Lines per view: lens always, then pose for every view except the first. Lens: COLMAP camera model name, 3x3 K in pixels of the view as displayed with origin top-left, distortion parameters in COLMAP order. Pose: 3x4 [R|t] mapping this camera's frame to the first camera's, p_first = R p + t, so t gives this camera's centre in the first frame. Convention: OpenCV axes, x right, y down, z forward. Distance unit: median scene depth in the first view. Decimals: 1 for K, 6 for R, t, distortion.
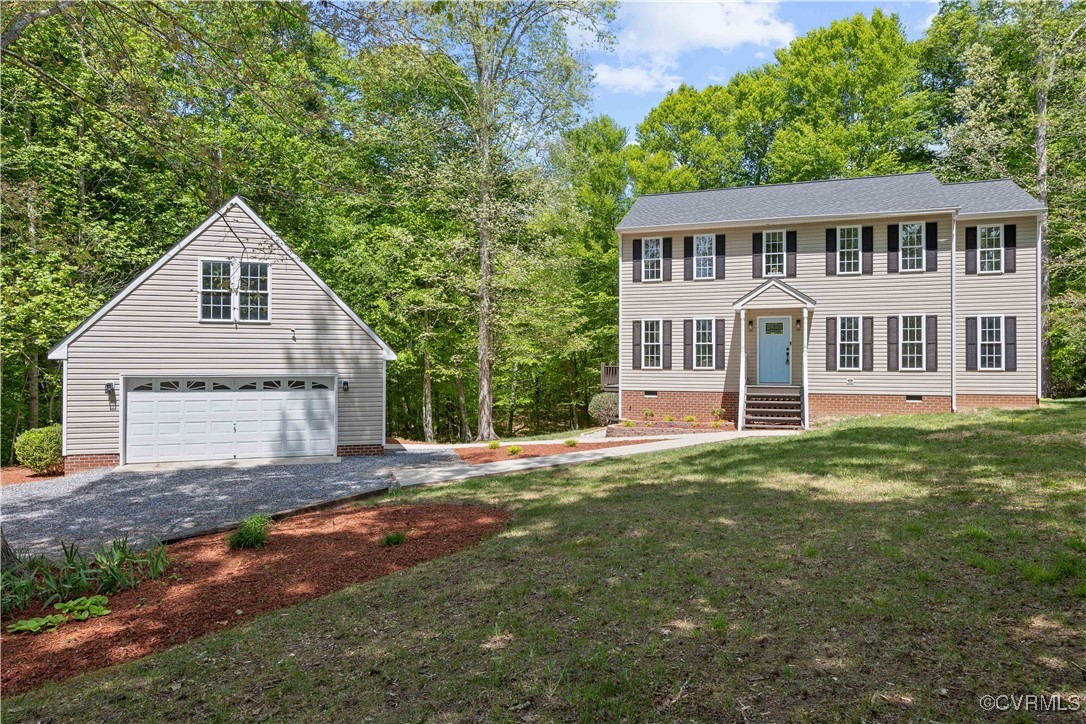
lens RADIAL K [[676.0, 0, 541.4], [0, 676.0, 361.5], [0, 0, 1]] dist [-0.009024, -0.002465]
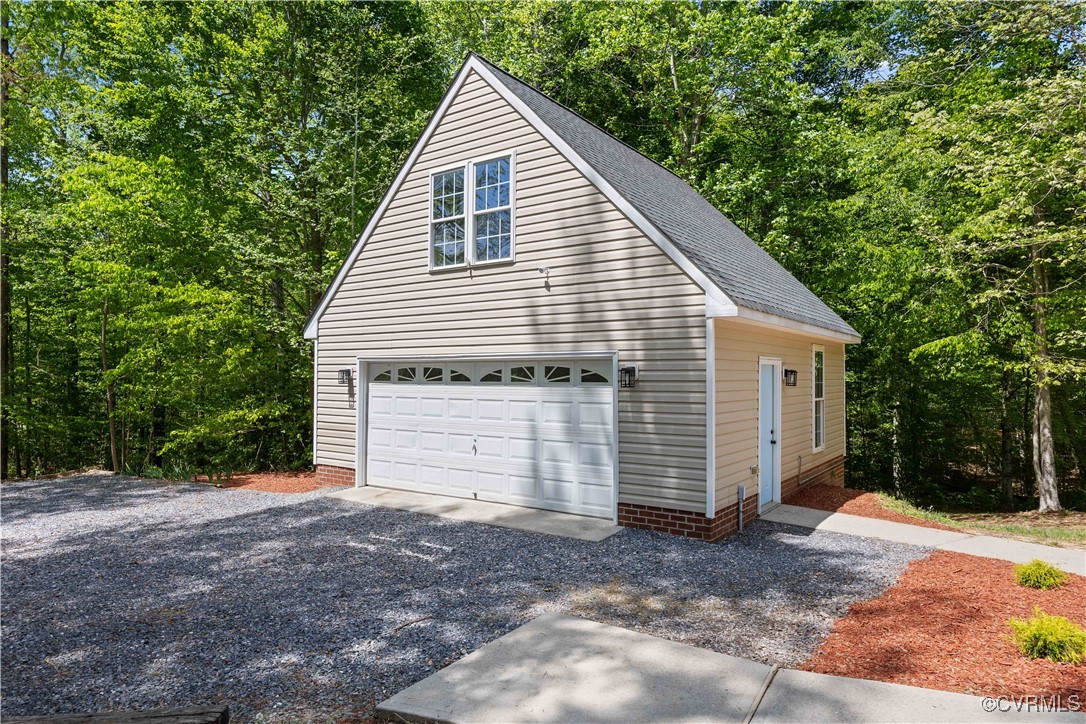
lens RADIAL K [[653.9, 0, 544.5], [0, 653.9, 359.3], [0, 0, 1]] dist [-0.008367, -0.000543]
pose [[0.601934, -0.020756, -0.798276, 0.034236], [0.002244, 0.999702, -0.024301, 0.031094], [0.798543, 0.012836, 0.601801, 0.605041]]
